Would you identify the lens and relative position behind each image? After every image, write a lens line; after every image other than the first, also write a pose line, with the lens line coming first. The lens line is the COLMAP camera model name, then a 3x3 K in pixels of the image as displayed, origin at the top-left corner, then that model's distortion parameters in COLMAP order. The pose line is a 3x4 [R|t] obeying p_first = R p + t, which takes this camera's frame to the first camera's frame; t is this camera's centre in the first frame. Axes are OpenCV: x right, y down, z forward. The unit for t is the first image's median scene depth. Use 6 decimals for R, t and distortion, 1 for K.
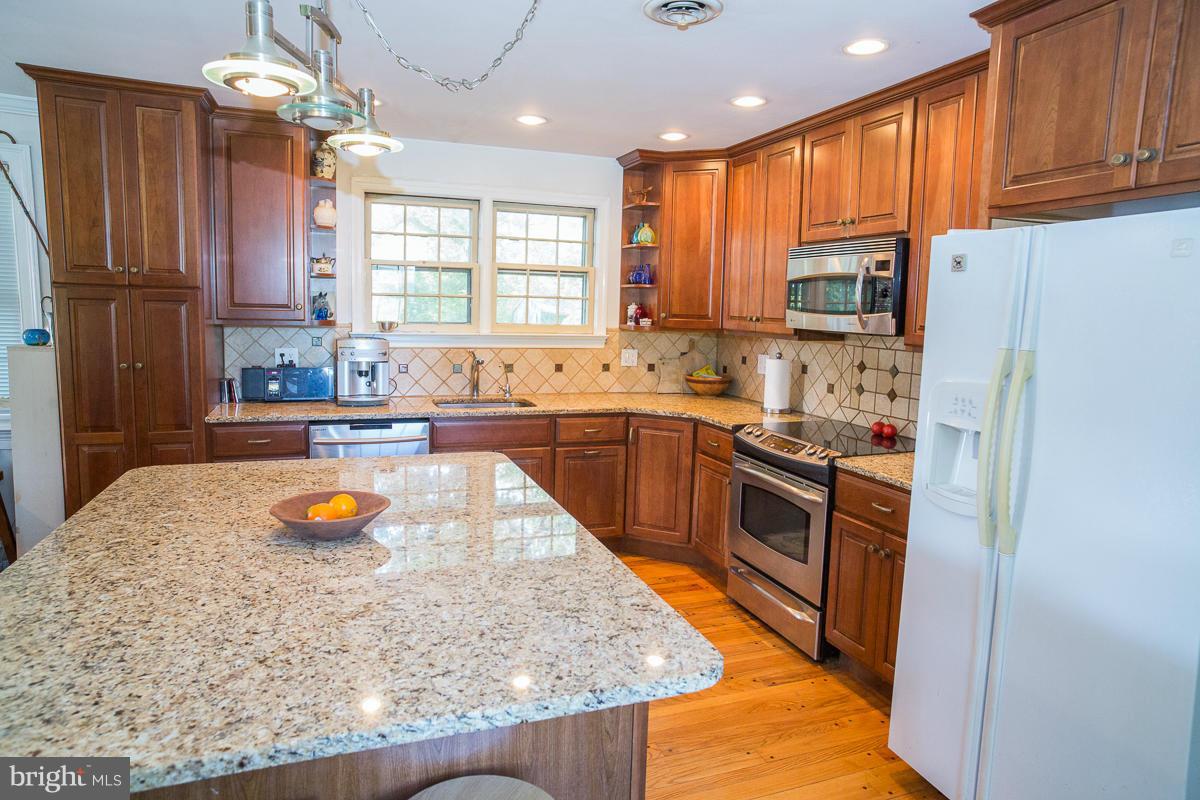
lens RADIAL K [[723.0, 0, 604.3], [0, 723.0, 390.7], [0, 0, 1]] dist [-0.081448, 0.071488]
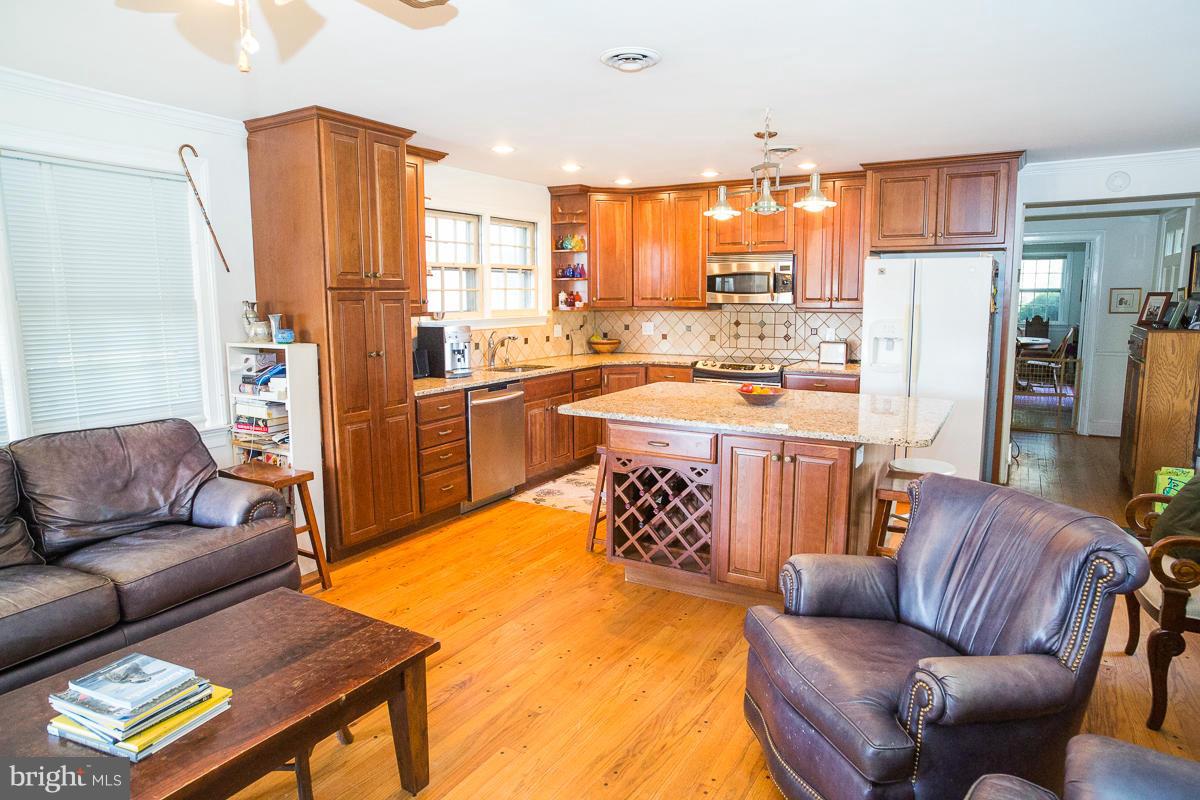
lens RADIAL K [[723.0, 0, 606.3], [0, 723.0, 389.2], [0, 0, 1]] dist [-0.081448, 0.071488]
pose [[0.776678, -0.112716, 0.619731, -0.961906], [0.099290, 0.993467, 0.056256, -0.003822], [-0.622023, 0.017841, 0.782795, -0.177407]]
